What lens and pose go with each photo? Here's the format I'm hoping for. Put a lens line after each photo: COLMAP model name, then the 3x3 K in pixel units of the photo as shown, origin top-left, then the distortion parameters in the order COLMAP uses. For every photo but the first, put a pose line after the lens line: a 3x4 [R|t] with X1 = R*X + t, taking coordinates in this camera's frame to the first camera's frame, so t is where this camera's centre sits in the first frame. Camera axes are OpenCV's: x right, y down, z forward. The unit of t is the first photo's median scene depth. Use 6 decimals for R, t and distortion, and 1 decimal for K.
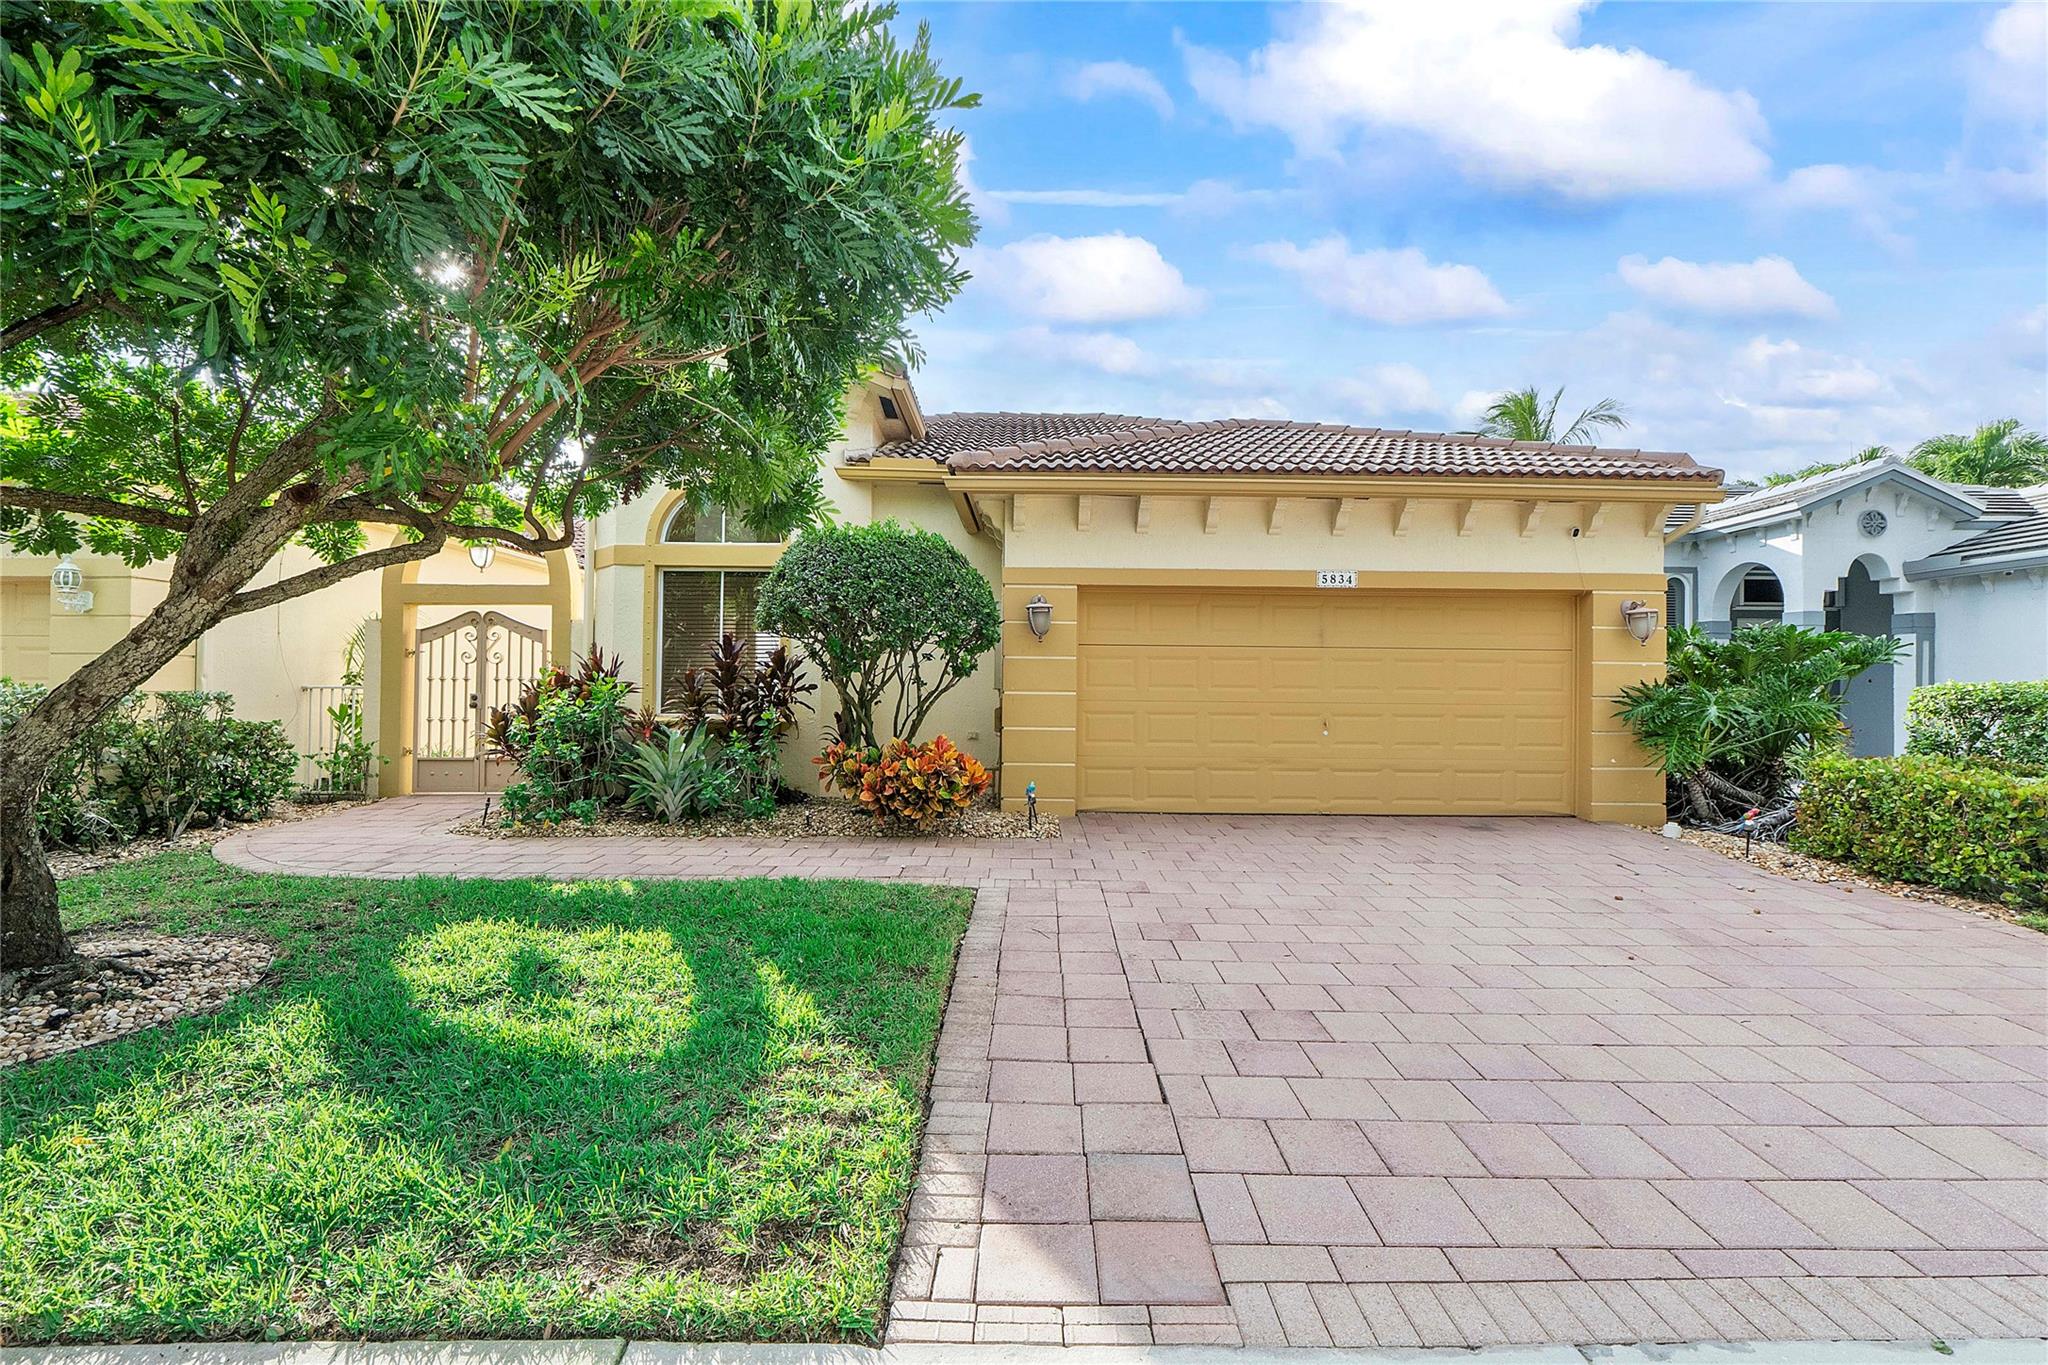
lens RADIAL K [[868.0, 0, 1029.2], [0, 868.0, 694.4], [0, 0, 1]] dist [-0.009066, -0.000053]
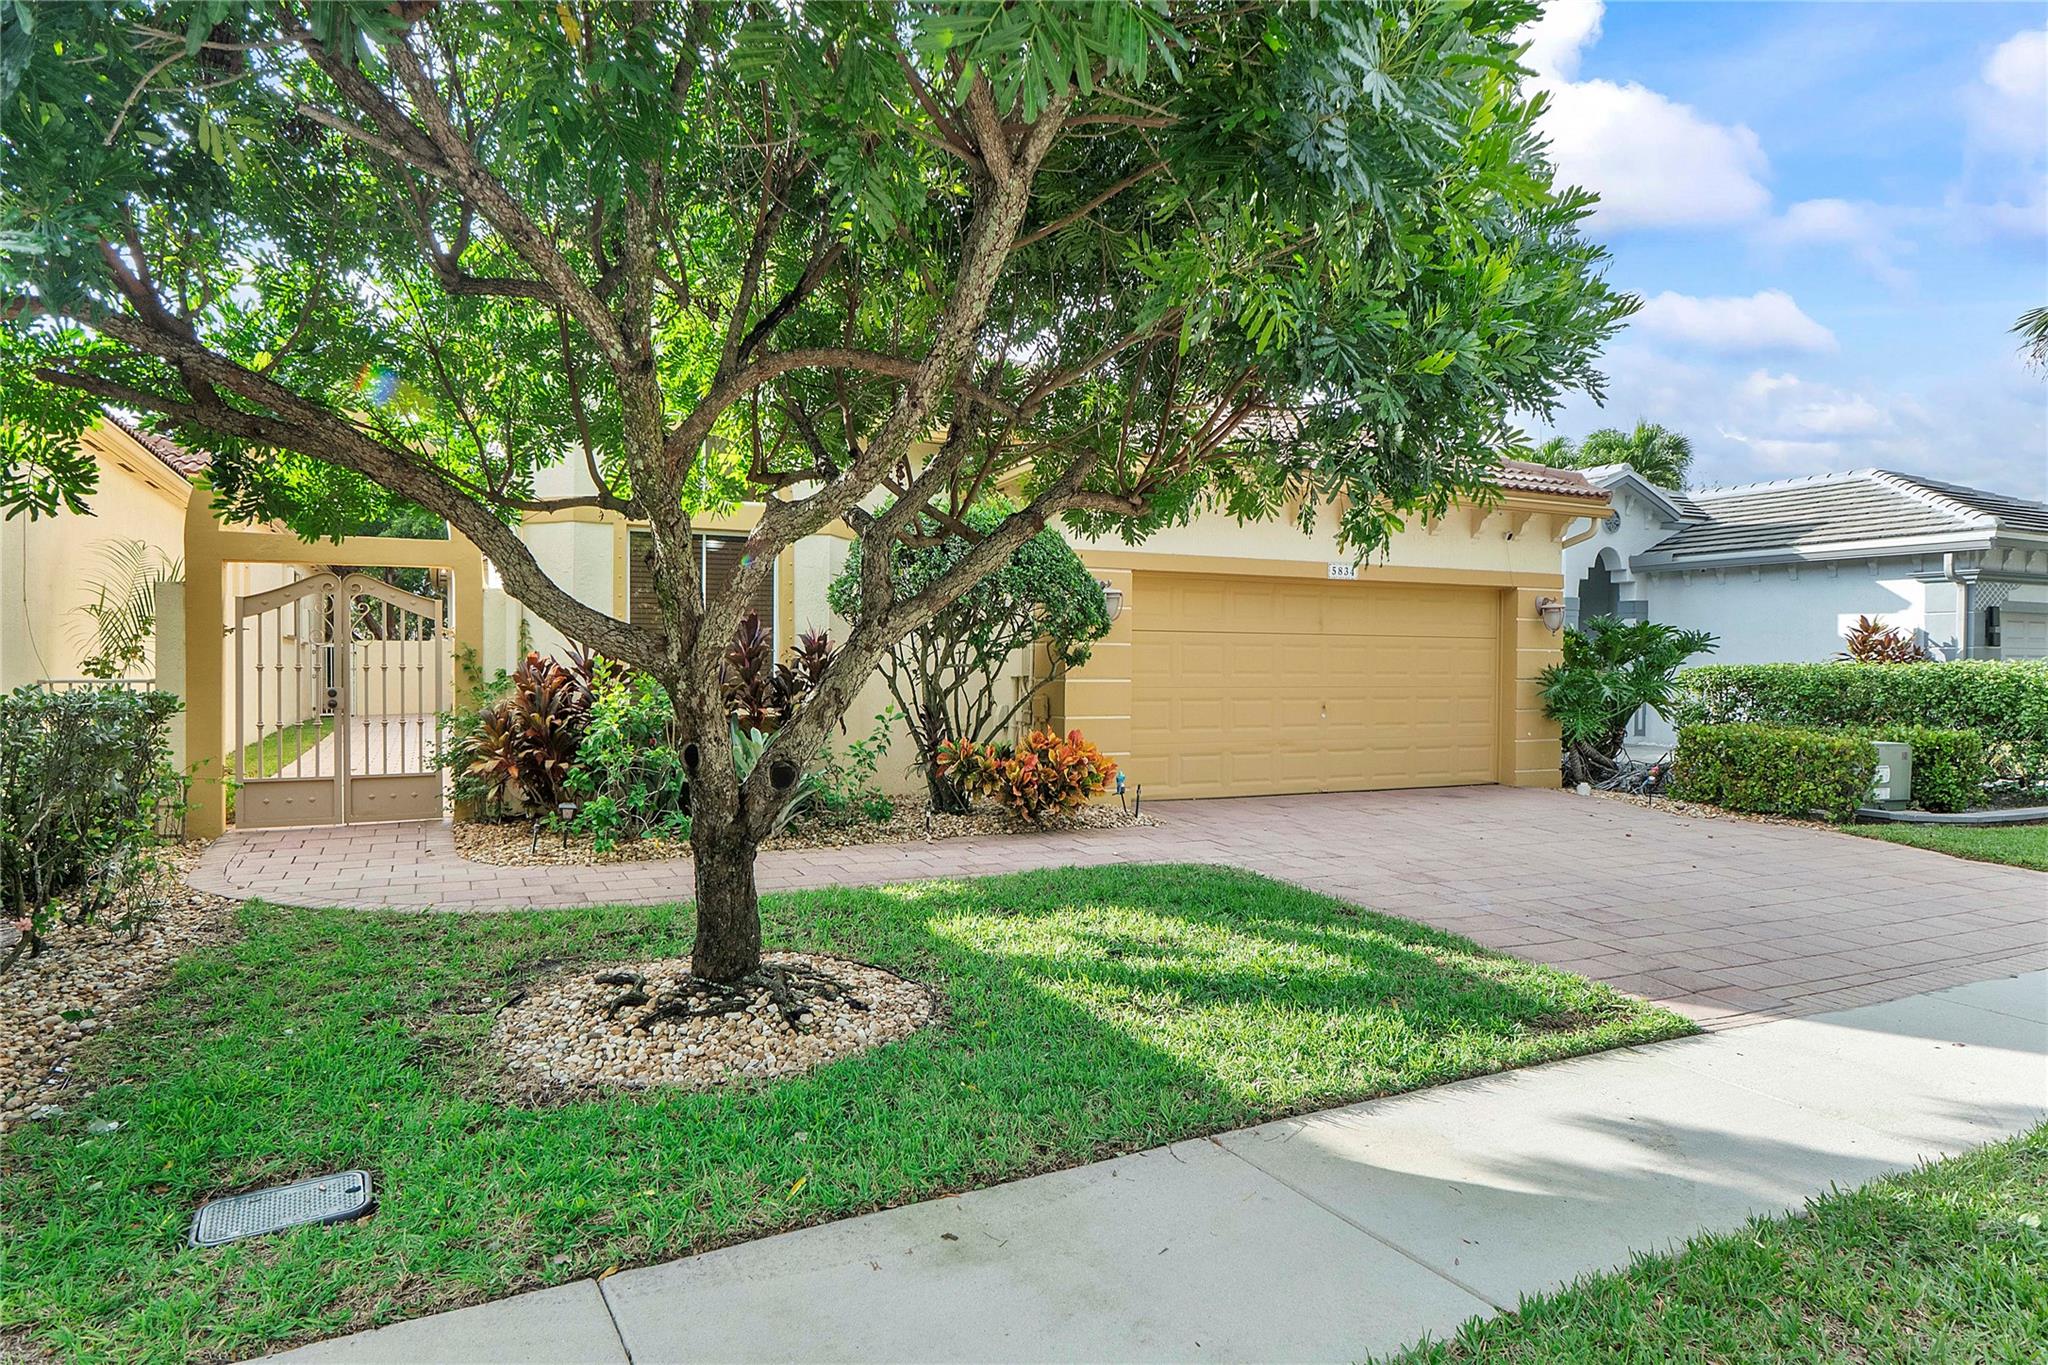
lens RADIAL K [[1228.5, 0, 1021.0], [0, 1228.5, 670.9], [0, 0, 1]] dist [-0.005769, -0.000443]
pose [[0.901741, -0.006542, 0.432228, -0.652334], [0.005238, 0.999977, 0.004209, -0.018460], [-0.432246, -0.001532, 0.901755, -0.191802]]
